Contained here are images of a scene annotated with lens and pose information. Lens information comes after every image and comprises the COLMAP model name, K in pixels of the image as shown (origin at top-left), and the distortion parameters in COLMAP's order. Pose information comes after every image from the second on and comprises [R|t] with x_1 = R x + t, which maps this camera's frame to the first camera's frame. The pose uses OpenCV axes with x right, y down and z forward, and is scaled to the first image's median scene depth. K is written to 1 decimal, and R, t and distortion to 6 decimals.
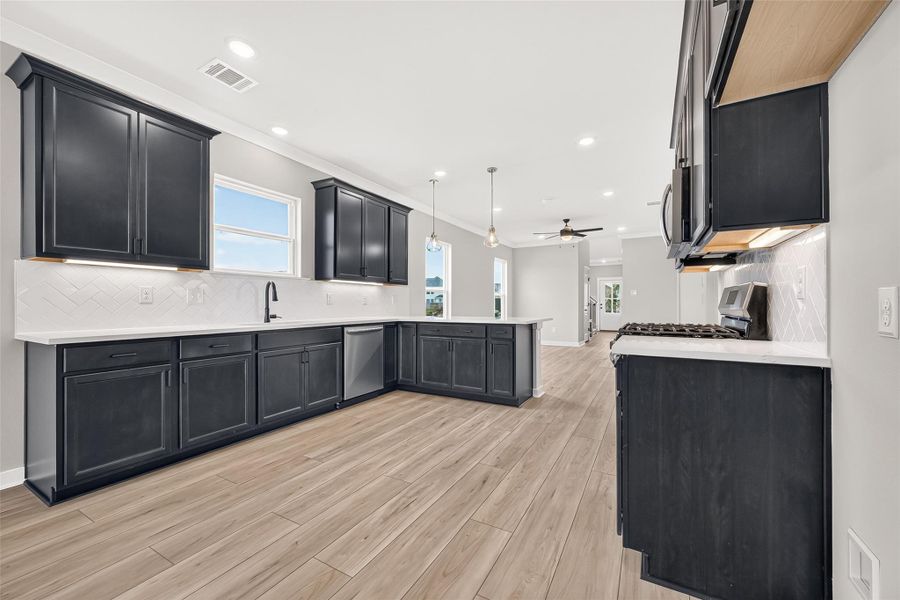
lens RADIAL K [[351.2, 0, 452.1], [0, 351.2, 302.0], [0, 0, 1]] dist [0.003431, -0.000229]
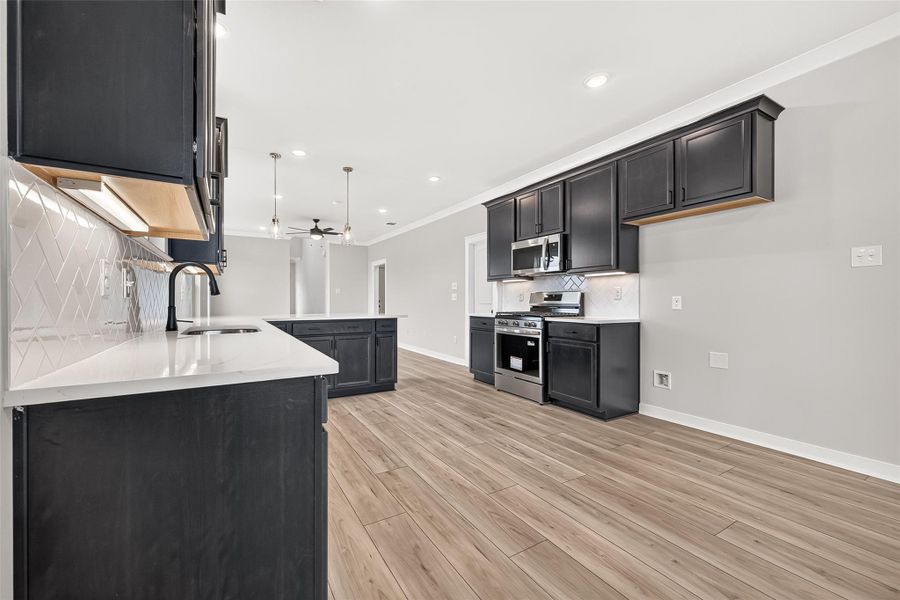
lens RADIAL K [[356.1, 0, 433.7], [0, 356.1, 301.0], [0, 0, 1]] dist [-0.000123, -0.000158]
pose [[0.512497, 0.003947, 0.858680, -0.887171], [-0.007971, 0.999968, 0.000161, 0.007173], [-0.858652, -0.006927, 0.512512, 0.345302]]
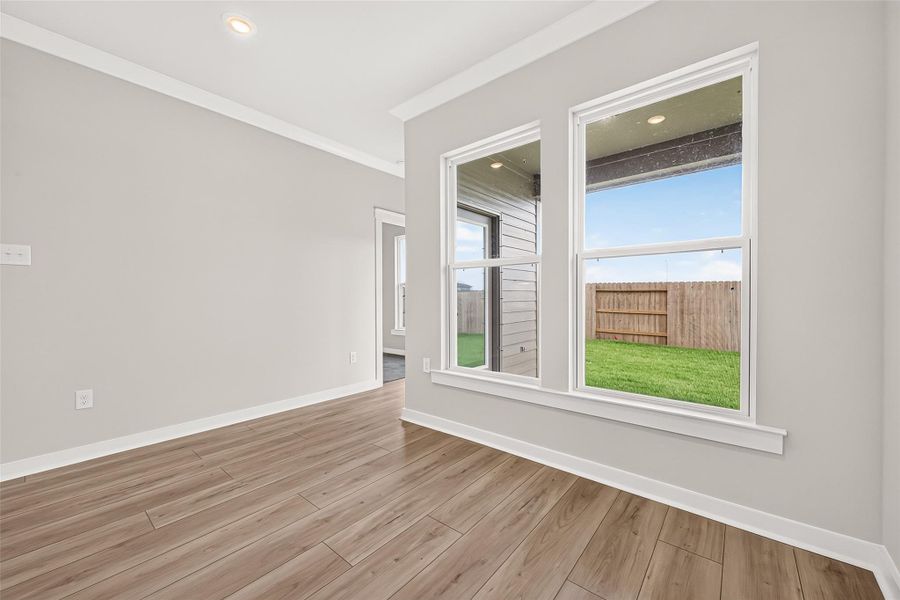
lens RADIAL K [[351.2, 0, 452.1], [0, 351.2, 302.0], [0, 0, 1]] dist [0.003431, -0.000229]
pose [[-0.984419, 0.000275, 0.175840, -0.791281], [0.002047, 0.999949, 0.009893, -0.000610], [-0.175828, 0.010099, -0.984369, 0.495891]]
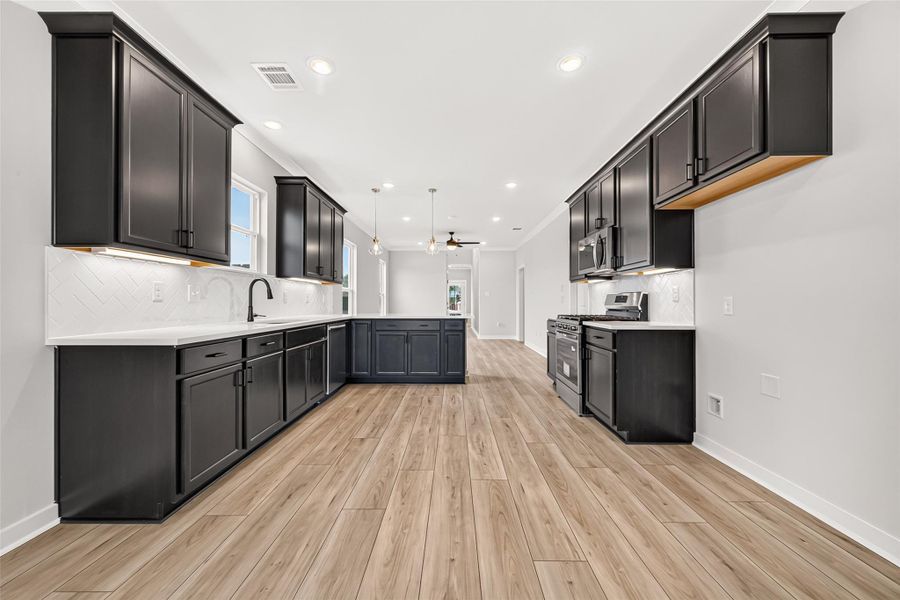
lens RADIAL K [[348.4, 0, 453.0], [0, 348.4, 301.2], [0, 0, 1]] dist [0.000283, -0.000182]
pose [[0.873094, 0.003726, 0.487538, -0.551989], [-0.005100, 0.999986, 0.001491, -0.001335], [-0.487526, -0.003789, 0.873100, -0.096384]]
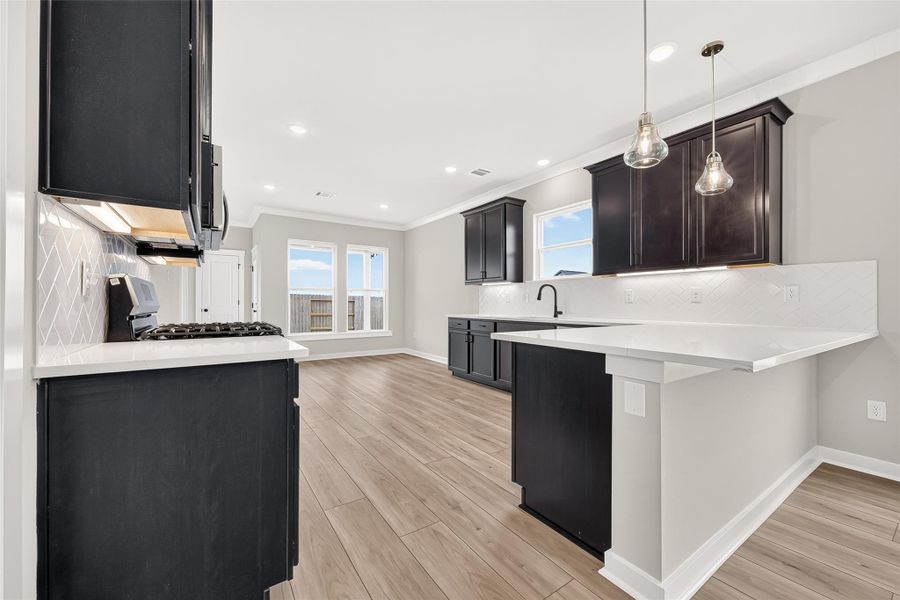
lens RADIAL K [[353.8, 0, 455.2], [0, 353.8, 302.2], [0, 0, 1]] dist [-0.001125, -0.000278]
pose [[-0.435552, -0.004815, -0.900151, 0.812664], [0.003887, 0.999966, -0.007229, 0.013297], [0.900155, -0.006647, -0.435519, 1.344489]]
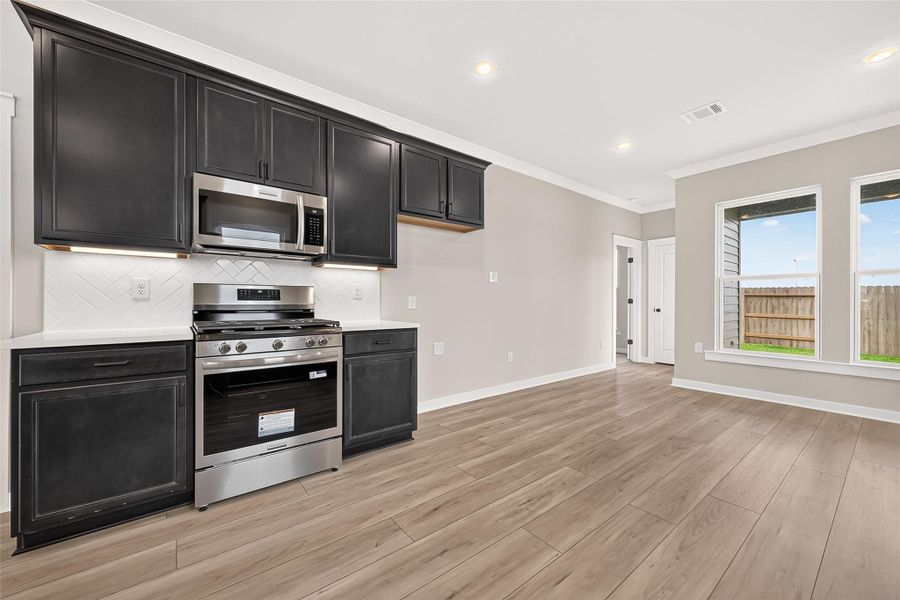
lens RADIAL K [[351.2, 0, 452.1], [0, 351.2, 302.0], [0, 0, 1]] dist [0.003431, -0.000229]
pose [[-0.925086, -0.000004, 0.379758, -0.183582], [-0.001495, 0.999992, -0.003633, 0.009071], [-0.379756, -0.003929, -0.925079, 1.214361]]
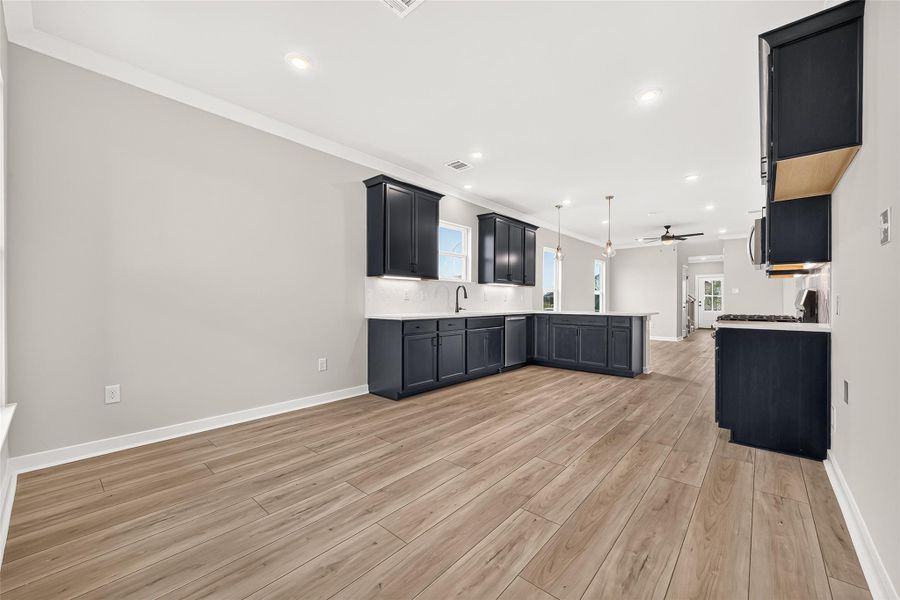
lens RADIAL K [[353.8, 0, 455.2], [0, 353.8, 302.2], [0, 0, 1]] dist [-0.001125, -0.000278]
pose [[0.979831, 0.004775, -0.199771, -0.248995], [-0.002809, 0.999945, 0.010123, -0.002460], [0.199808, -0.009358, 0.979790, -0.539587]]
